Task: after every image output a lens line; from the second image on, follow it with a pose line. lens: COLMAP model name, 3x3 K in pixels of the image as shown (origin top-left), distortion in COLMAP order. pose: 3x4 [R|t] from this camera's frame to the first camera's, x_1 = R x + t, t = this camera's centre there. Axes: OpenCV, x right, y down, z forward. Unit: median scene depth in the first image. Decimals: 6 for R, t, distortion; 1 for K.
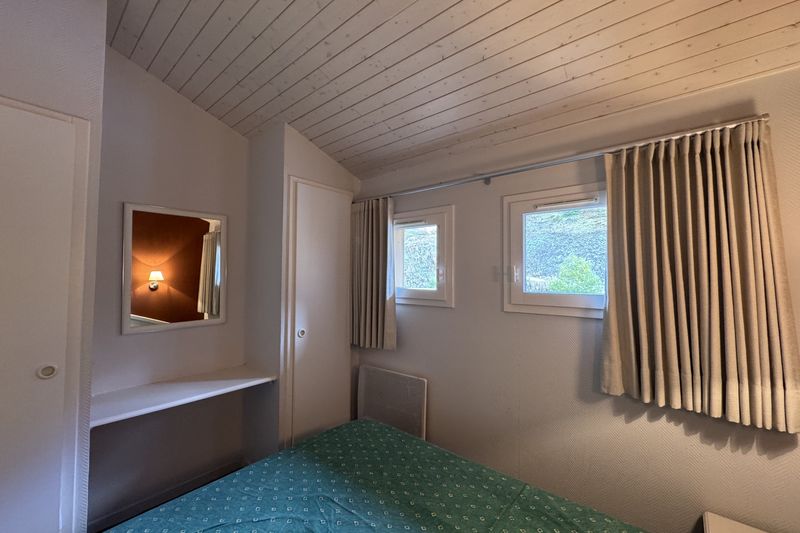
lens RADIAL K [[325.5, 0, 400.0], [0, 325.5, 266.5], [0, 0, 1]] dist [0.000278, -0.000034]
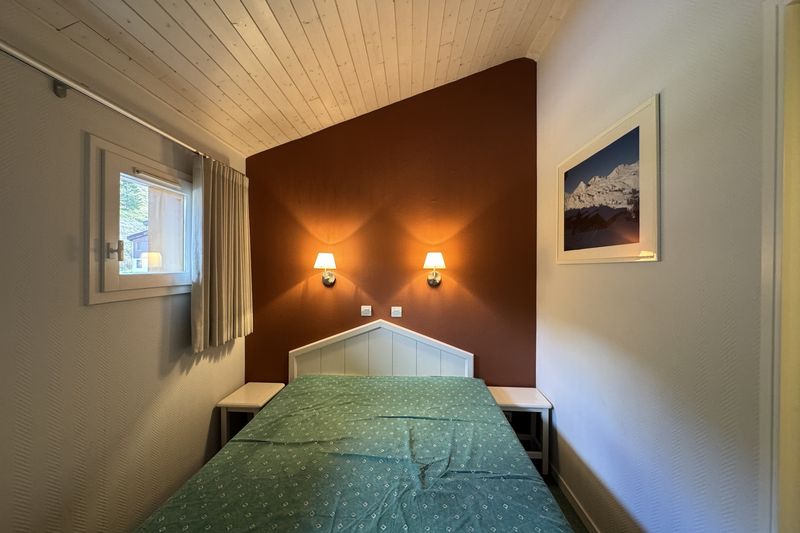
lens RADIAL K [[325.5, 0, 400.0], [0, 325.5, 266.5], [0, 0, 1]] dist [-0.000417, -0.000032]
pose [[-0.620637, -0.015493, 0.783945, -0.715929], [-0.036200, 0.999305, -0.008910, 0.047309], [-0.783262, -0.033908, -0.620766, 1.073576]]
